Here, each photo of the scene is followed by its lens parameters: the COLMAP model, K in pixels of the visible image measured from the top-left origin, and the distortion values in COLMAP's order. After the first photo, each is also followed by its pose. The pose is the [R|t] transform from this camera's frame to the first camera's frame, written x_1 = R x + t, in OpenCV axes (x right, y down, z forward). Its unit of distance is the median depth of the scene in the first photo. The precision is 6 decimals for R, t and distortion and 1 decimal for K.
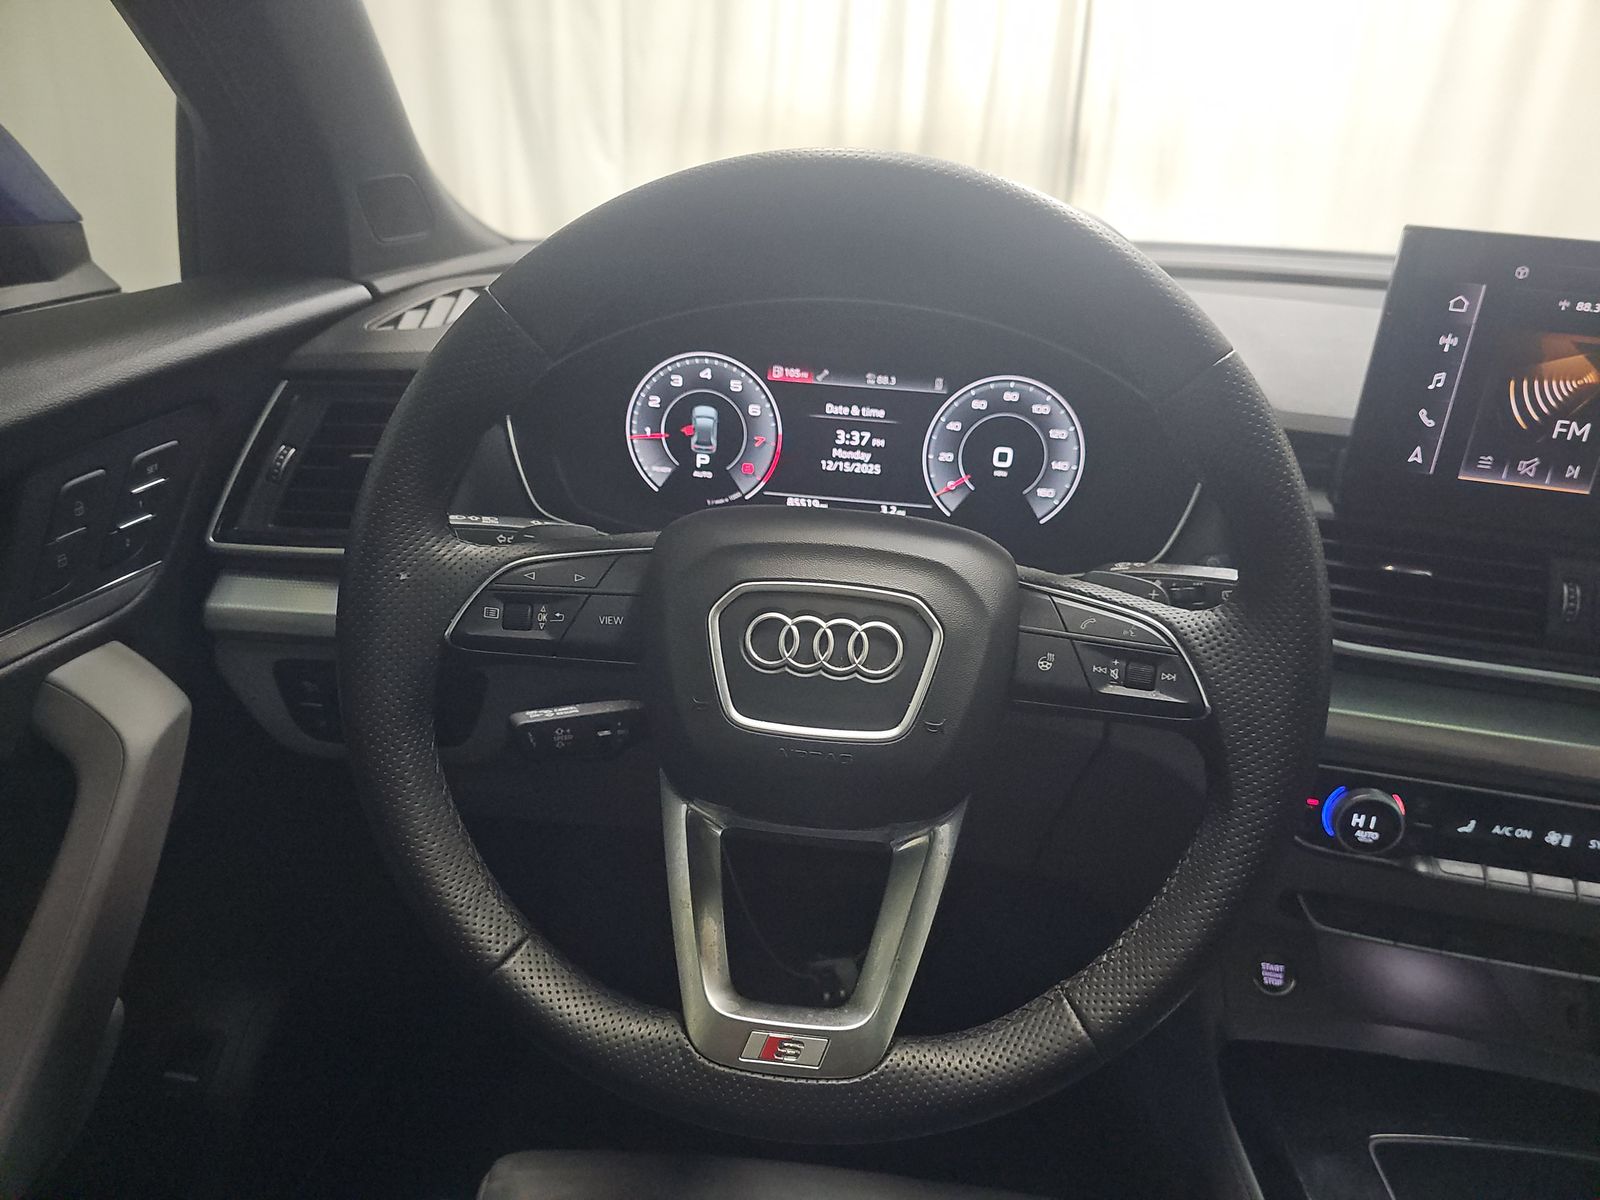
lens RADIAL K [[1057.5, 0, 800.0], [0, 1057.5, 600.0], [0, 0, 1]] dist [0.037967, -0.053057]
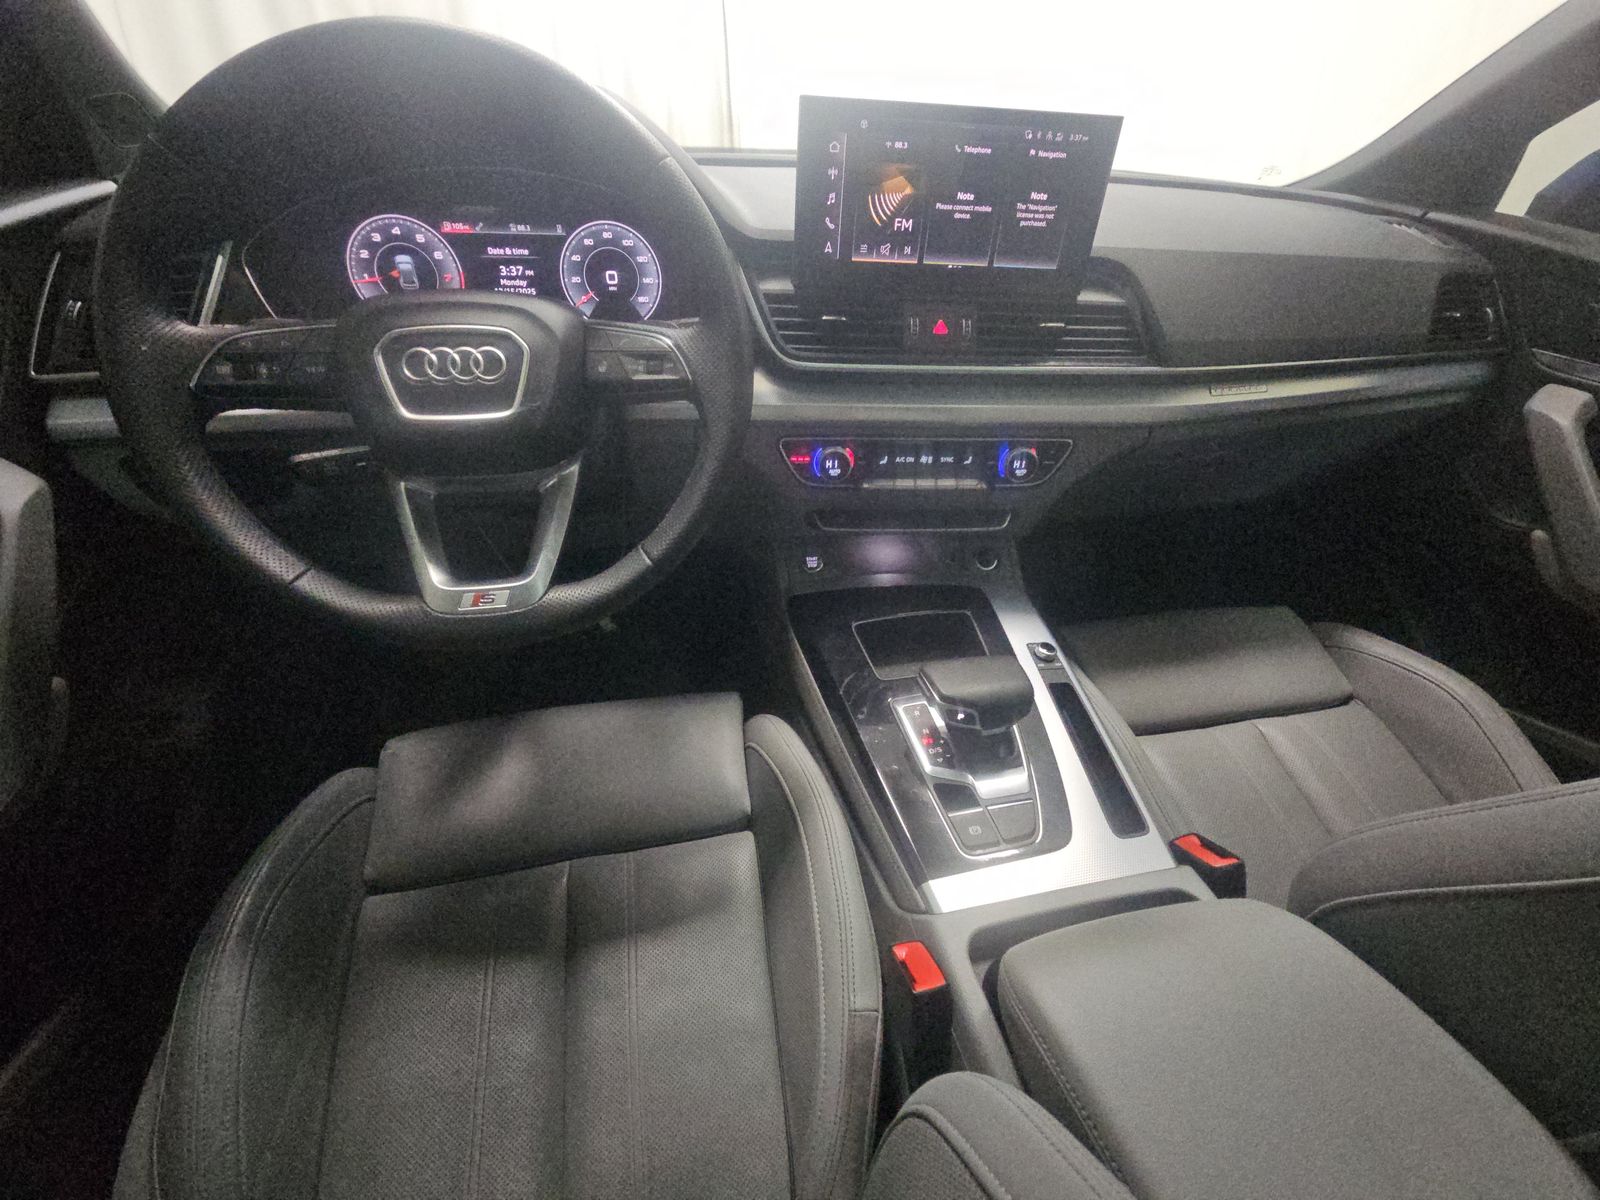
lens RADIAL K [[642.8, 0, 800.0], [0, 642.8, 600.0], [0, 0, 1]] dist [-0.000152, -0.000146]
pose [[0.957215, -0.183589, 0.223682, 0.183704], [0.129333, 0.962900, 0.236845, 0.170505], [-0.258866, -0.197783, 0.945447, -0.121247]]
